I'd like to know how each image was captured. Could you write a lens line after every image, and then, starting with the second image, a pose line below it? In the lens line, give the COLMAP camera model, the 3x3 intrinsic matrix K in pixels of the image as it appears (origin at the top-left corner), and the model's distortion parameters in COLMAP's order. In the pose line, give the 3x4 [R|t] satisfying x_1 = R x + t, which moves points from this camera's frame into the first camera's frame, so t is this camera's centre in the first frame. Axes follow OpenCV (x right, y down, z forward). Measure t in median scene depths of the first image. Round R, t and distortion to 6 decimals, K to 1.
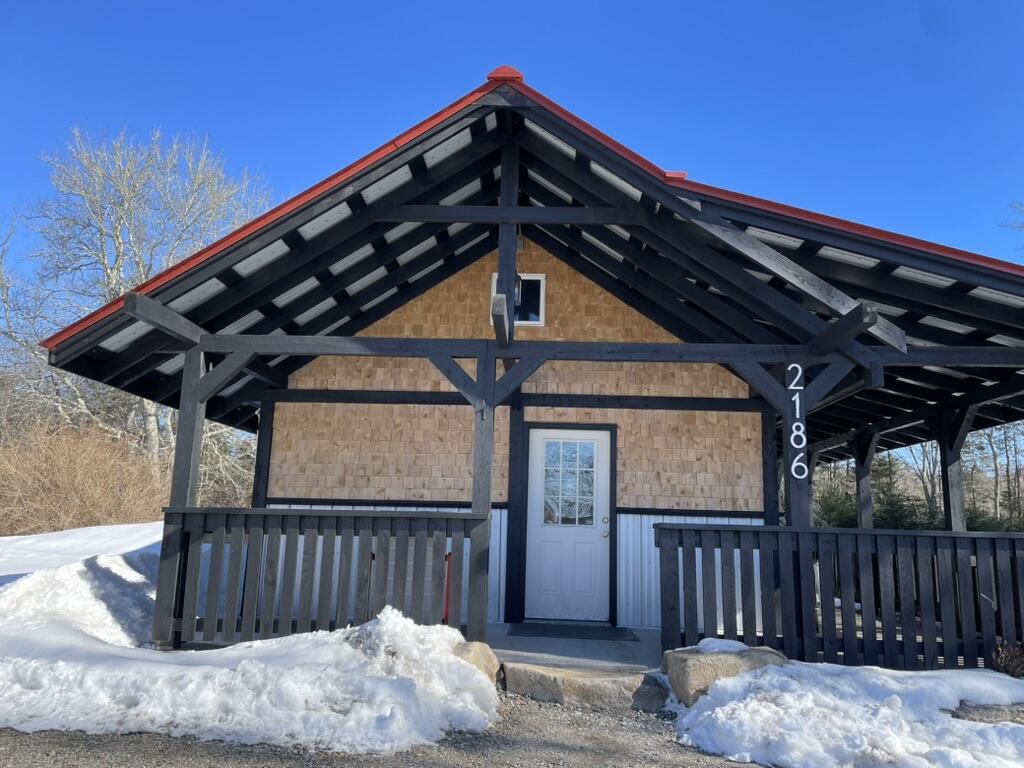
lens RADIAL K [[770.9, 0, 517.5], [0, 770.9, 389.1], [0, 0, 1]] dist [0.094527, -0.122542]
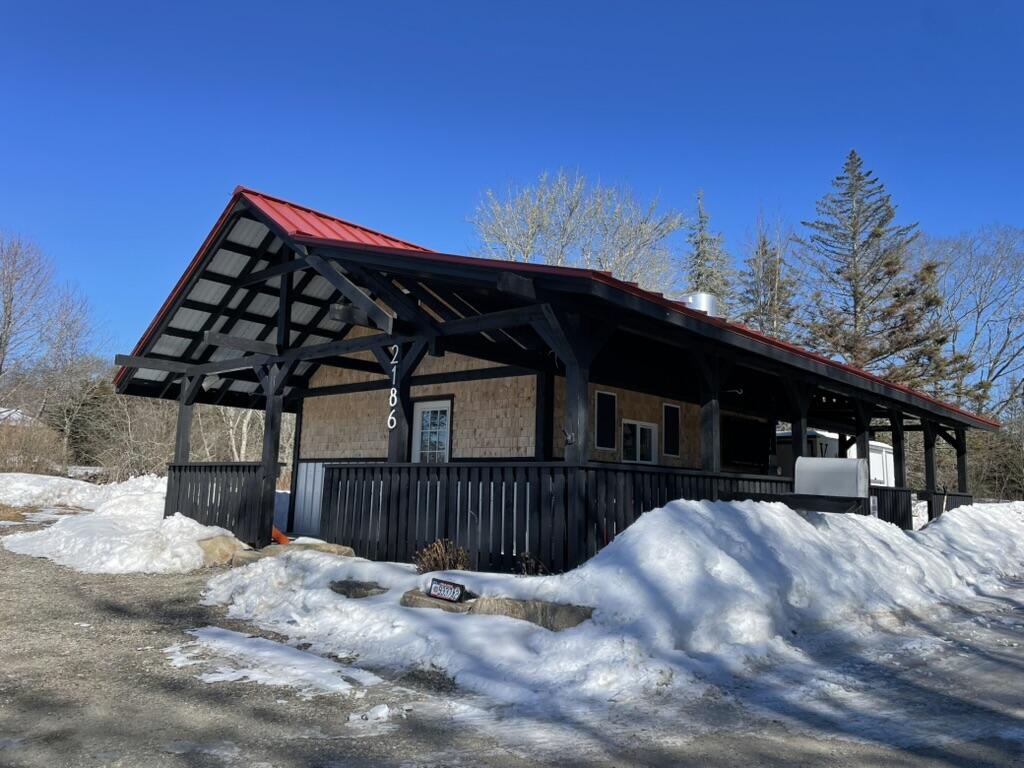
lens RADIAL K [[770.9, 0, 509.8], [0, 770.9, 361.2], [0, 0, 1]] dist [0.094527, -0.122542]
pose [[0.767565, -0.109904, -0.631479, 1.029912], [0.105041, 0.993439, -0.045223, 0.059273], [0.632306, -0.031620, 0.774074, 0.059143]]
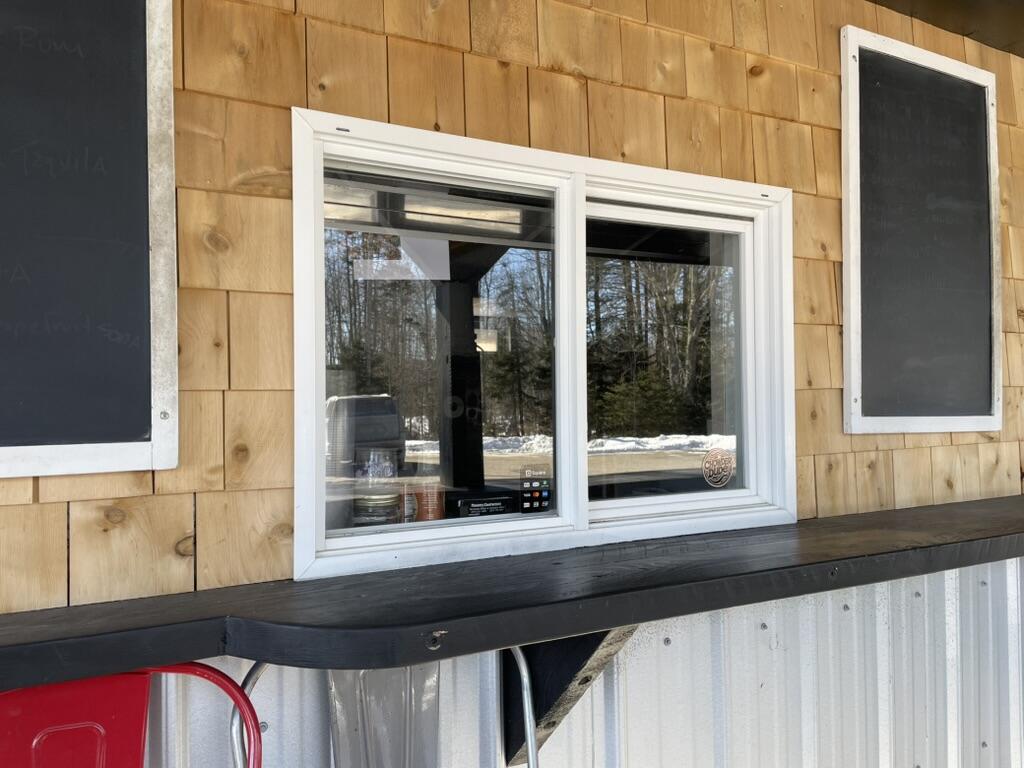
lens RADIAL K [[770.9, 0, 519.8], [0, 770.9, 393.0], [0, 0, 1]] dist [0.094527, -0.122542]
pose [[0.510658, -0.099474, -0.854010, 0.456809], [0.203491, 0.979047, 0.007639, 0.166160], [0.835356, -0.177684, 0.520200, 1.146332]]
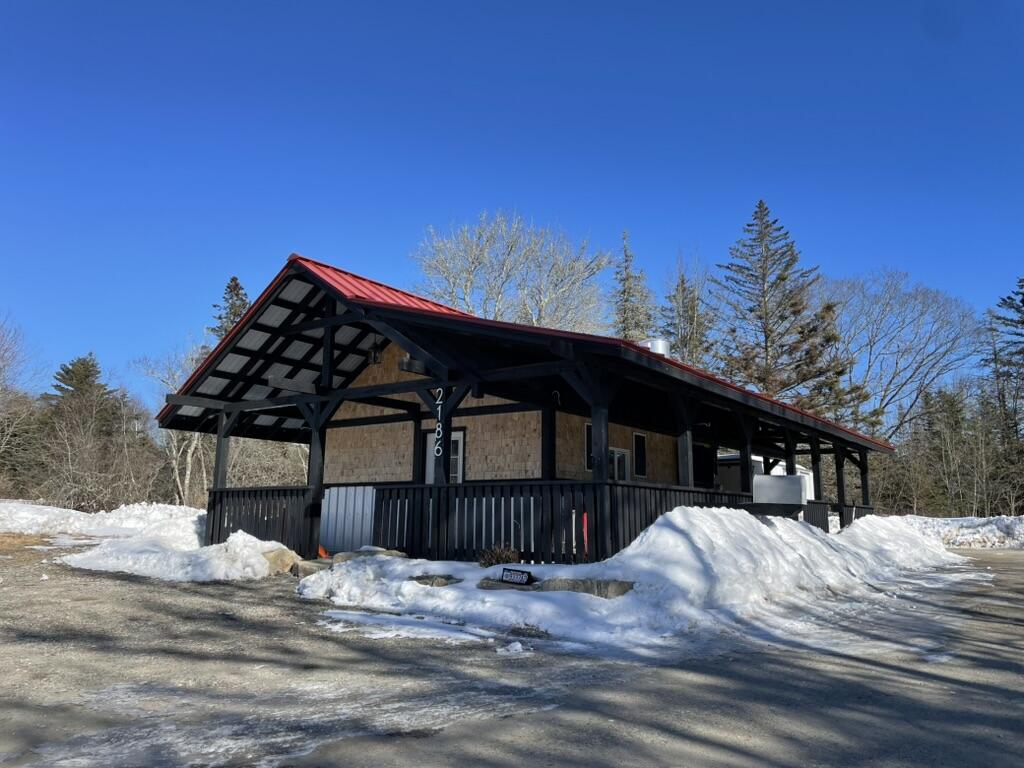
lens RADIAL K [[770.9, 0, 511.8], [0, 770.9, 358.9], [0, 0, 1]] dist [0.094527, -0.122542]
pose [[0.832397, -0.130188, -0.538670, 1.058971], [0.110103, 0.991488, -0.069487, 0.028924], [0.543131, -0.001469, 0.839646, -0.245722]]
